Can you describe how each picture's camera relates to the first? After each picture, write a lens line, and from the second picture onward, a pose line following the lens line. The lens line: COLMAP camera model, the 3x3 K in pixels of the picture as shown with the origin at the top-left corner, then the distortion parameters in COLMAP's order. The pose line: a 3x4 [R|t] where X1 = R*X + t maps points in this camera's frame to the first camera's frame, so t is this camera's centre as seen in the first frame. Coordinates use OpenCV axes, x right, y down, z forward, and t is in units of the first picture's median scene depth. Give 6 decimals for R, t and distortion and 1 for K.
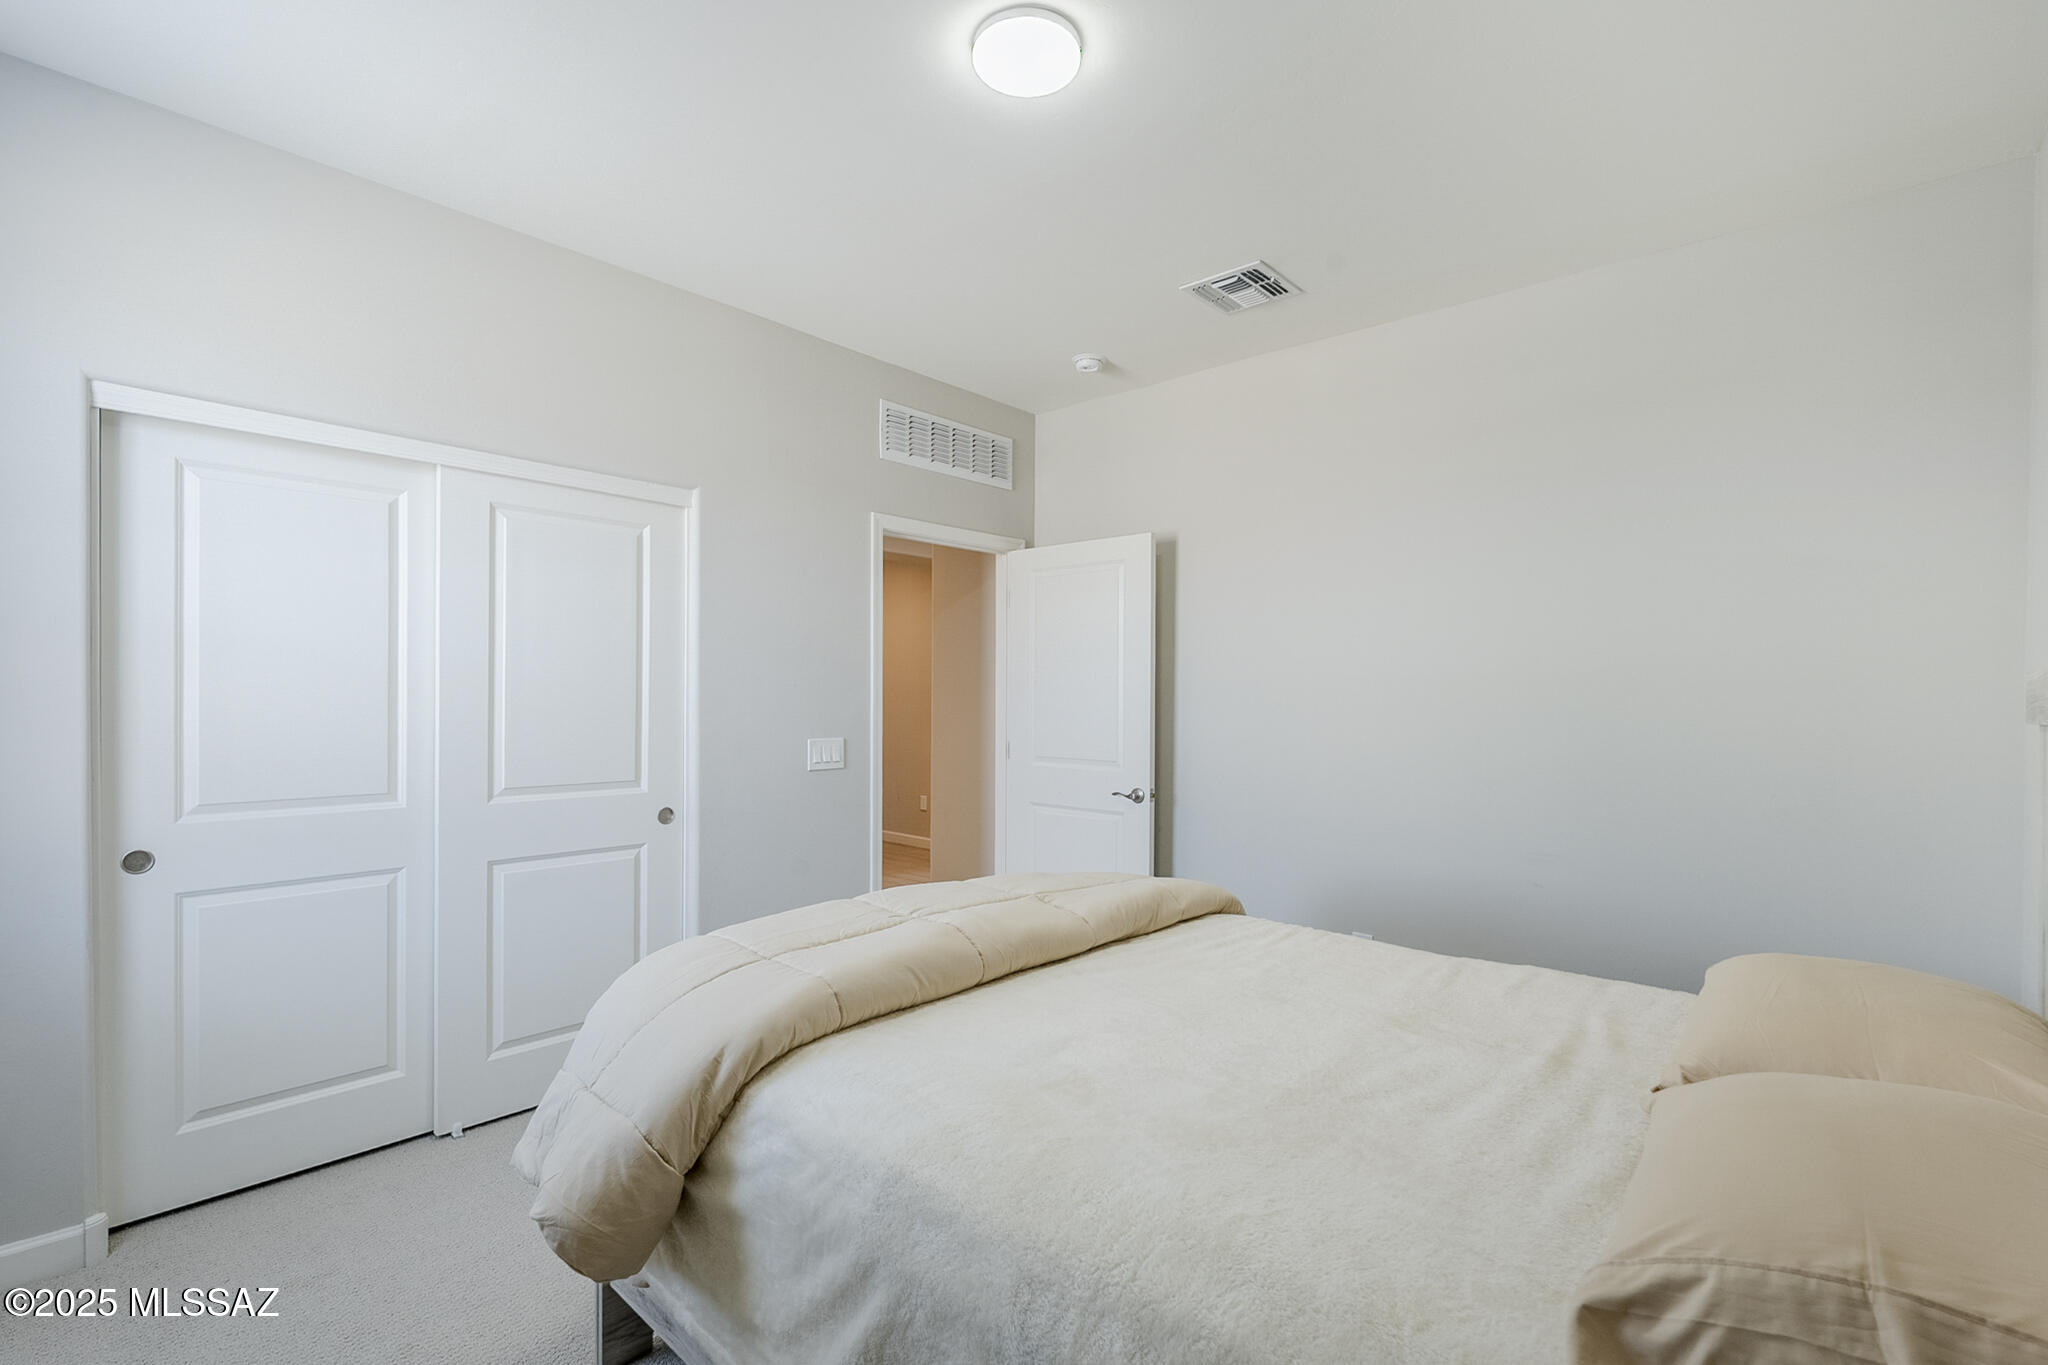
lens RADIAL K [[911.4, 0, 1012.4], [0, 911.4, 687.1], [0, 0, 1]] dist [-0.002373, -0.001079]
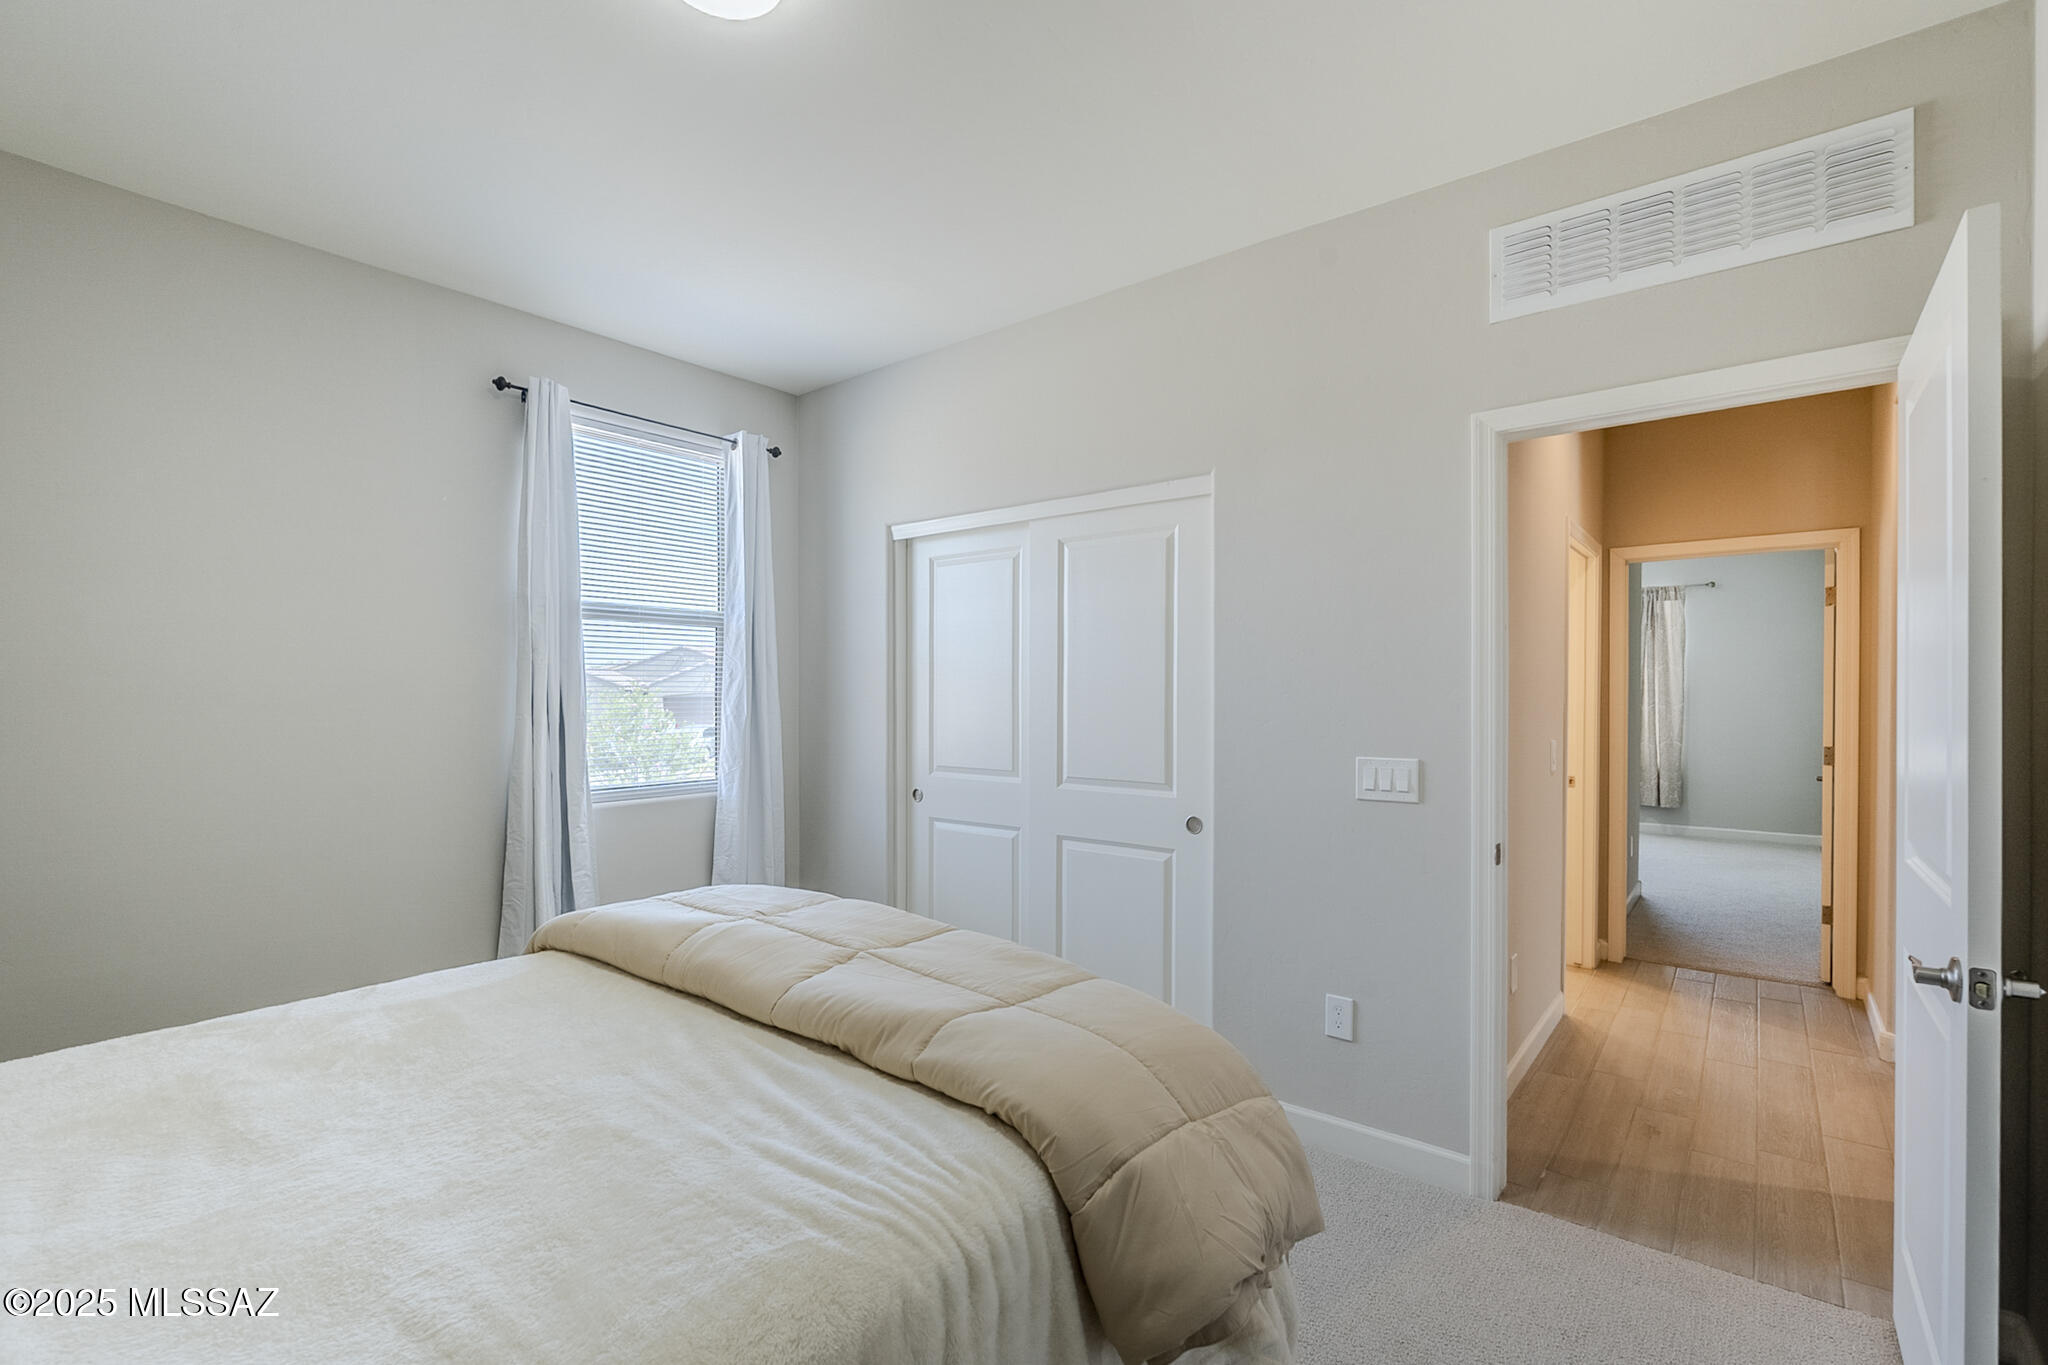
lens RADIAL K [[911.4, 0, 1012.4], [0, 911.4, 687.1], [0, 0, 1]] dist [-0.002373, -0.001079]
pose [[0.067663, -0.023212, -0.997438, 0.566073], [0.003249, 0.999729, -0.023045, 0.019799], [0.997703, -0.001681, 0.067720, 0.764087]]
